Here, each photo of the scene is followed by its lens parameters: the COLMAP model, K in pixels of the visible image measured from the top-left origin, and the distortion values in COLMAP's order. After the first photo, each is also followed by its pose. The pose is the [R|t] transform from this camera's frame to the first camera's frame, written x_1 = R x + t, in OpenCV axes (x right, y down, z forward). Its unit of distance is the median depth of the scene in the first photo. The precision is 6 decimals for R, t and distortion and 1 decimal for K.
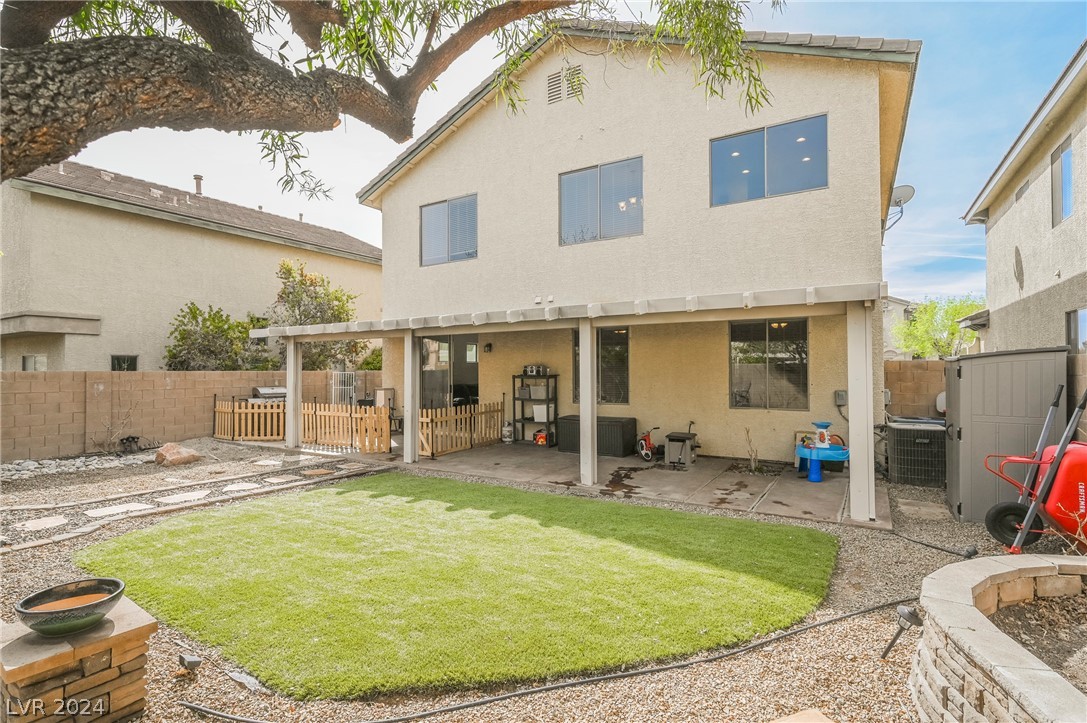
lens RADIAL K [[511.6, 0, 543.5], [0, 511.6, 361.5], [0, 0, 1]] dist [0.000340, 0.000046]
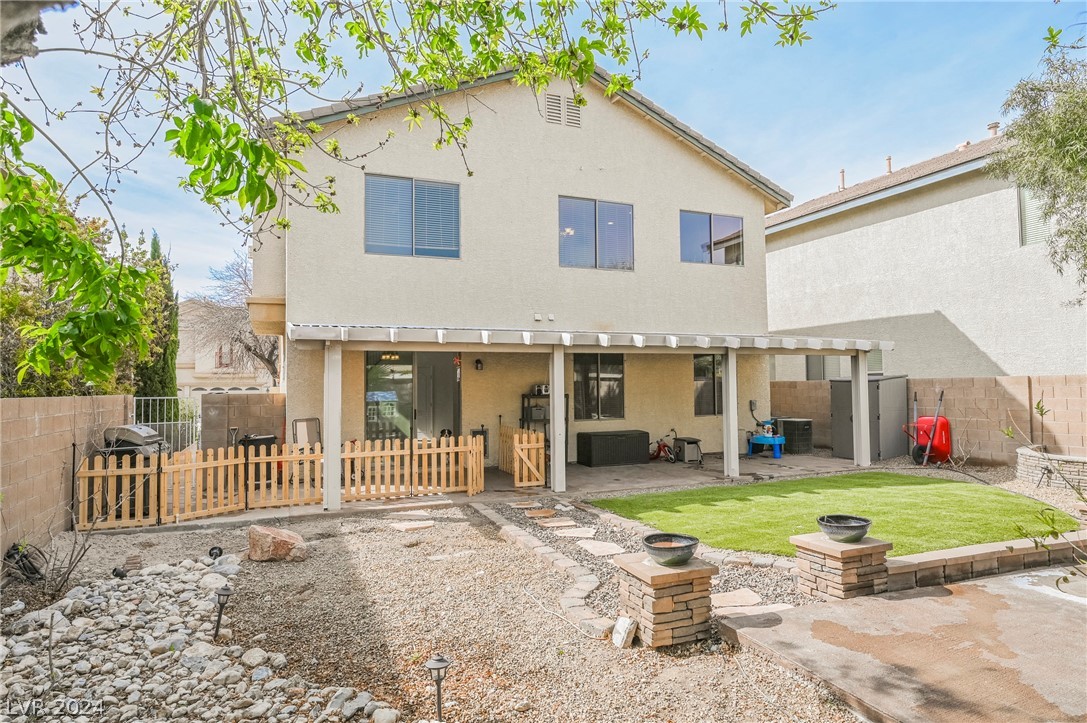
lens RADIAL K [[640.0, 0, 543.5], [0, 640.0, 361.5], [0, 0, 1]] dist [-0.001233, -0.000597]
pose [[0.582570, 0.028890, 0.812267, -1.183230], [-0.003835, 0.999455, -0.032796, 0.004539], [-0.812772, 0.015991, 0.582363, 0.343728]]
